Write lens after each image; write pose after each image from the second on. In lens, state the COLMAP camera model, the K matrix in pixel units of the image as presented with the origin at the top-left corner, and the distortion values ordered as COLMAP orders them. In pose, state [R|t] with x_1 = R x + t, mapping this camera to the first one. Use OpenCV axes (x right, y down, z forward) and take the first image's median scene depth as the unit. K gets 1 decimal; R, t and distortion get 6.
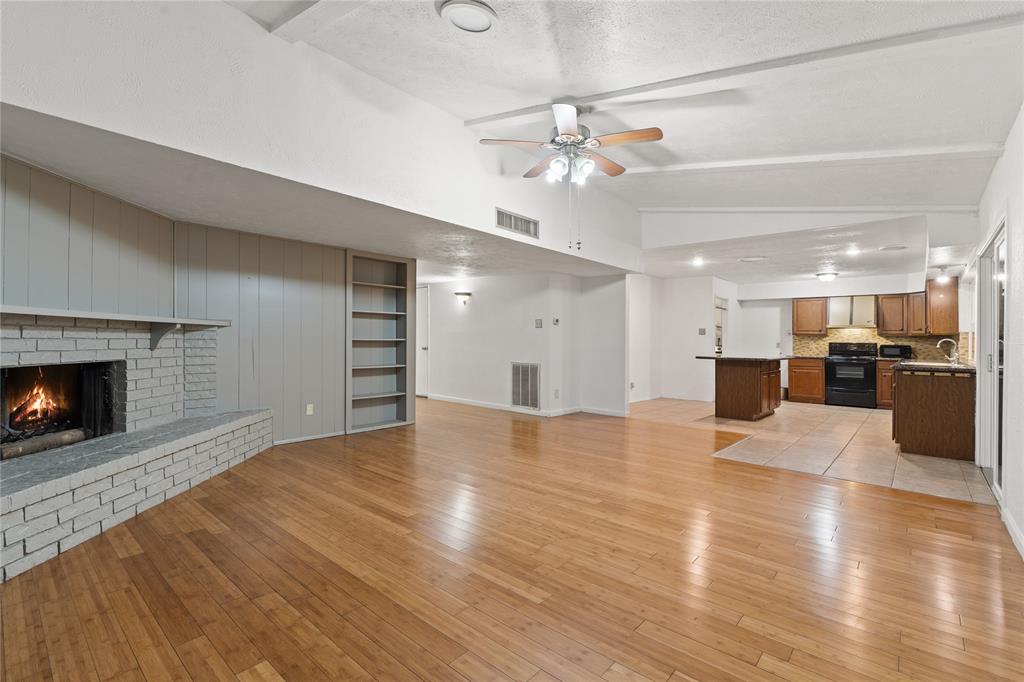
lens RADIAL K [[465.5, 0, 511.3], [0, 465.5, 326.8], [0, 0, 1]] dist [-0.002009, -0.000117]
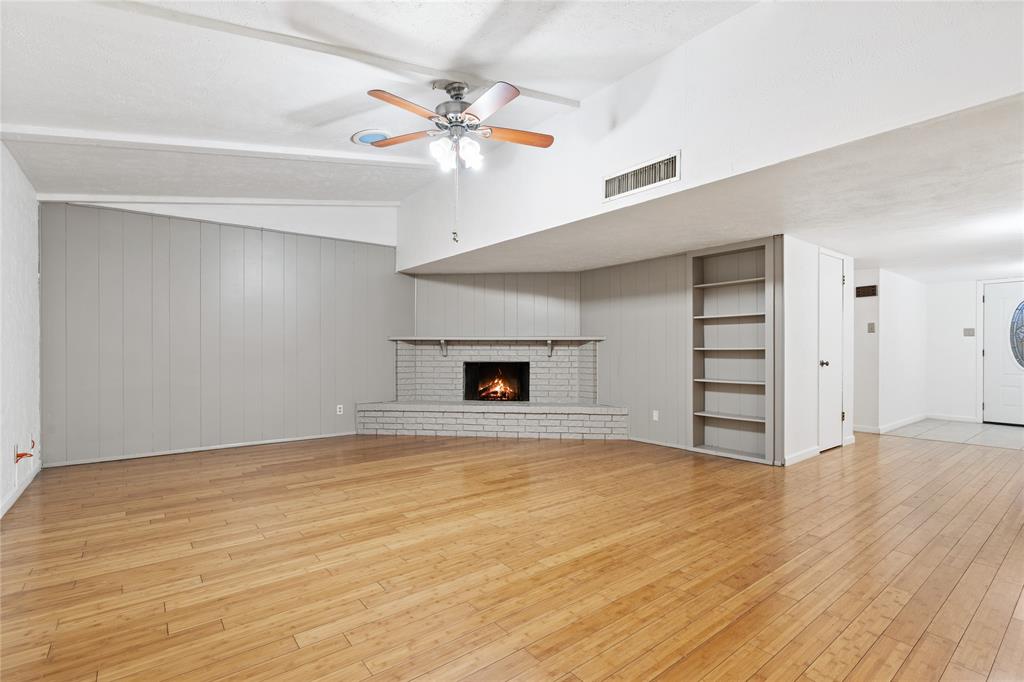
lens RADIAL K [[479.7, 0, 512.5], [0, 479.7, 347.1], [0, 0, 1]] dist [-0.003714, -0.000302]
pose [[-0.182996, -0.020185, -0.982906, 1.007825], [0.026323, 0.999330, -0.025424, 0.059946], [0.982761, -0.030526, -0.182342, 1.269952]]
